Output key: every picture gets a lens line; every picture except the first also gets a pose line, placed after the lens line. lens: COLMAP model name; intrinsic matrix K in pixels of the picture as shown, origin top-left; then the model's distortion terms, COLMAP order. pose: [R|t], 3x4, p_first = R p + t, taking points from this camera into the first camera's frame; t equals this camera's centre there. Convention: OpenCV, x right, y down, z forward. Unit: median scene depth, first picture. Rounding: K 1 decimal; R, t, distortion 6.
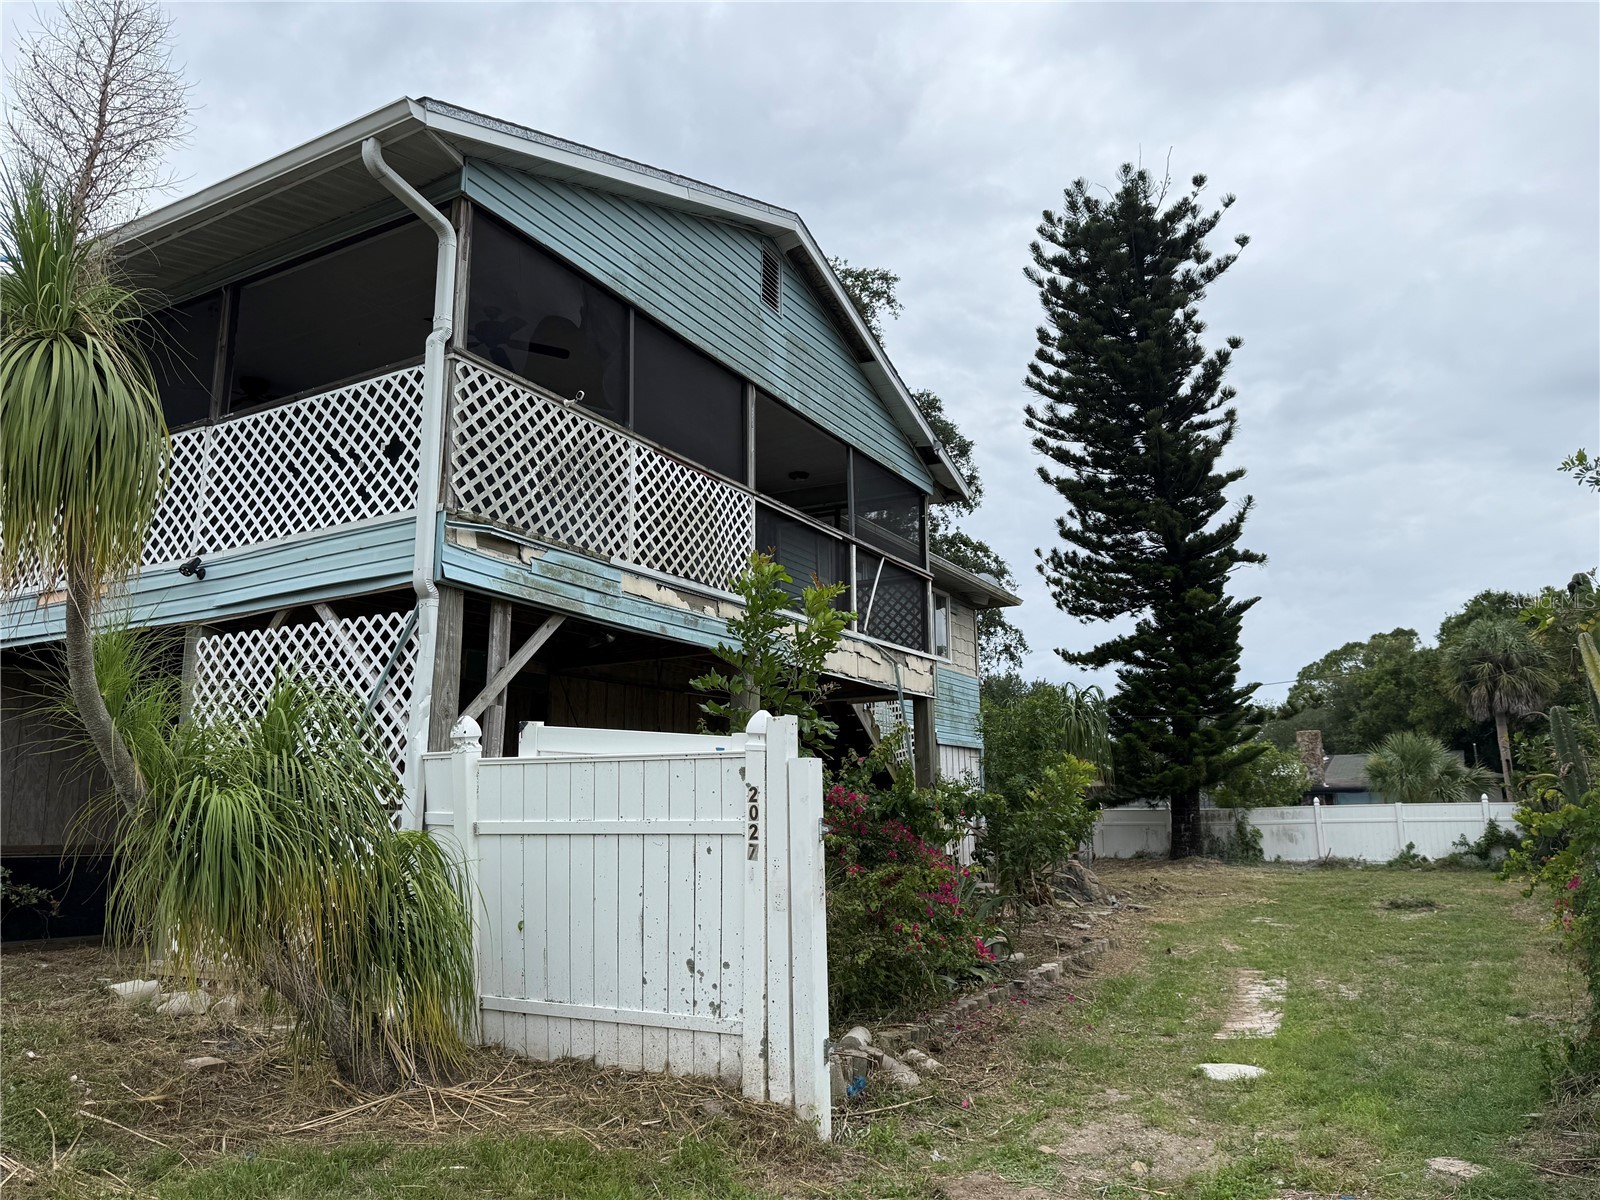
lens RADIAL K [[1107.4, 0, 804.3], [0, 1107.4, 634.4], [0, 0, 1]] dist [0.145307, -0.189217]
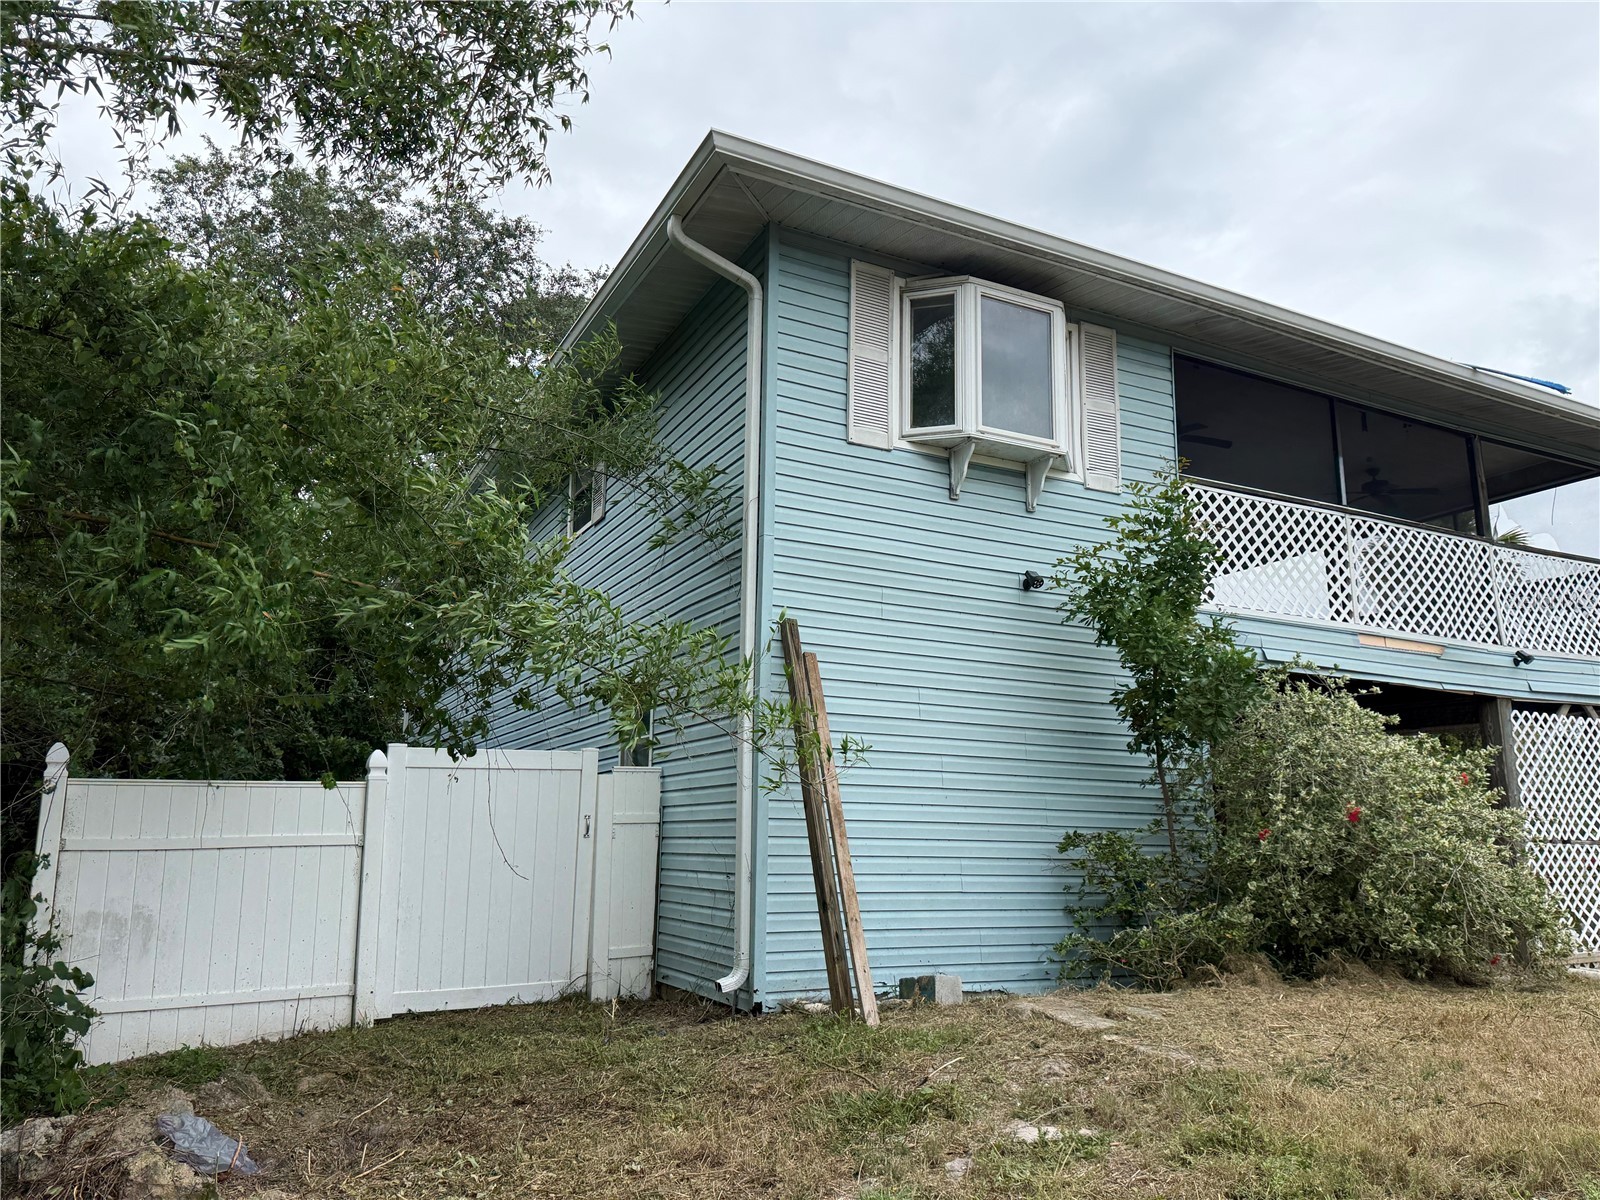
lens RADIAL K [[1107.4, 0, 804.3], [0, 1107.4, 634.4], [0, 0, 1]] dist [0.145307, -0.189217]
pose [[0.548971, 0.161008, 0.820187, -2.196071], [-0.151727, 0.984165, -0.091643, 0.171451], [-0.821955, -0.074135, 0.564707, 0.988419]]
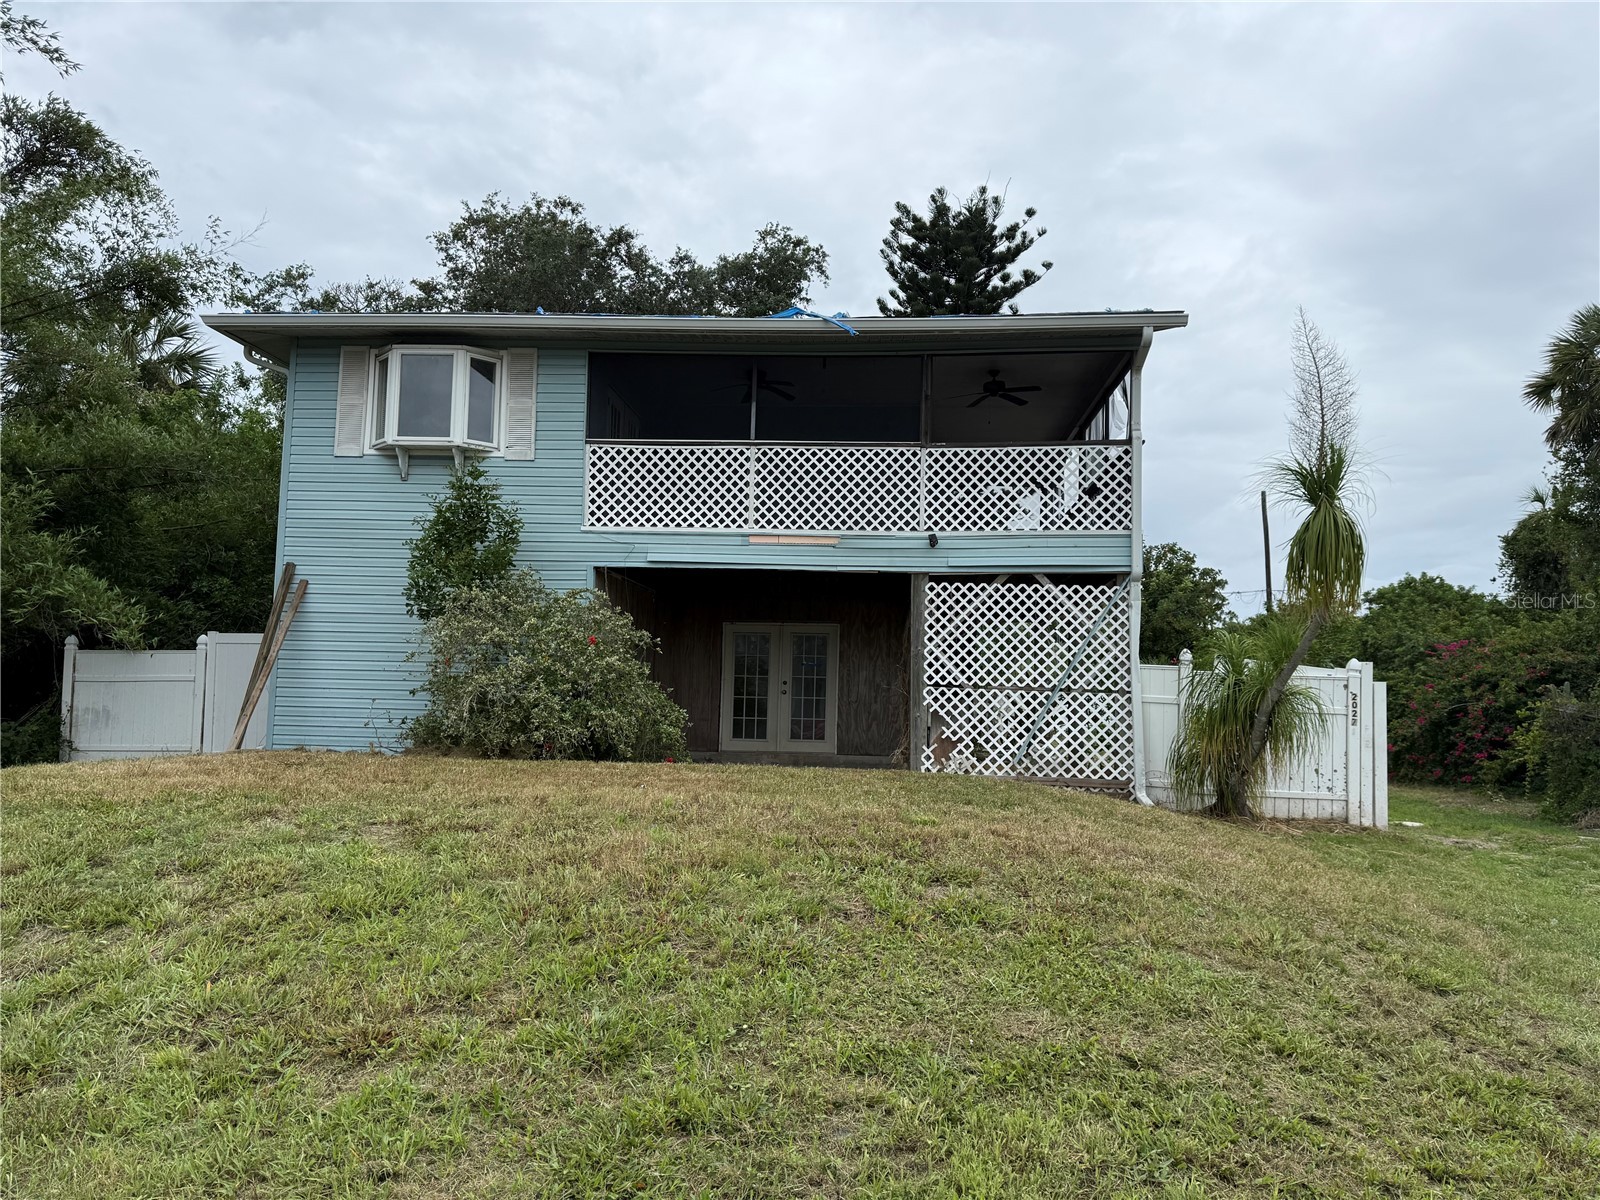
lens RADIAL K [[1107.4, 0, 804.3], [0, 1107.4, 634.4], [0, 0, 1]] dist [0.145307, -0.189217]
pose [[0.905704, 0.052835, 0.420604, -1.446119], [-0.099871, 0.990868, 0.090586, -0.053027], [-0.411978, -0.124051, 0.902710, -0.412698]]
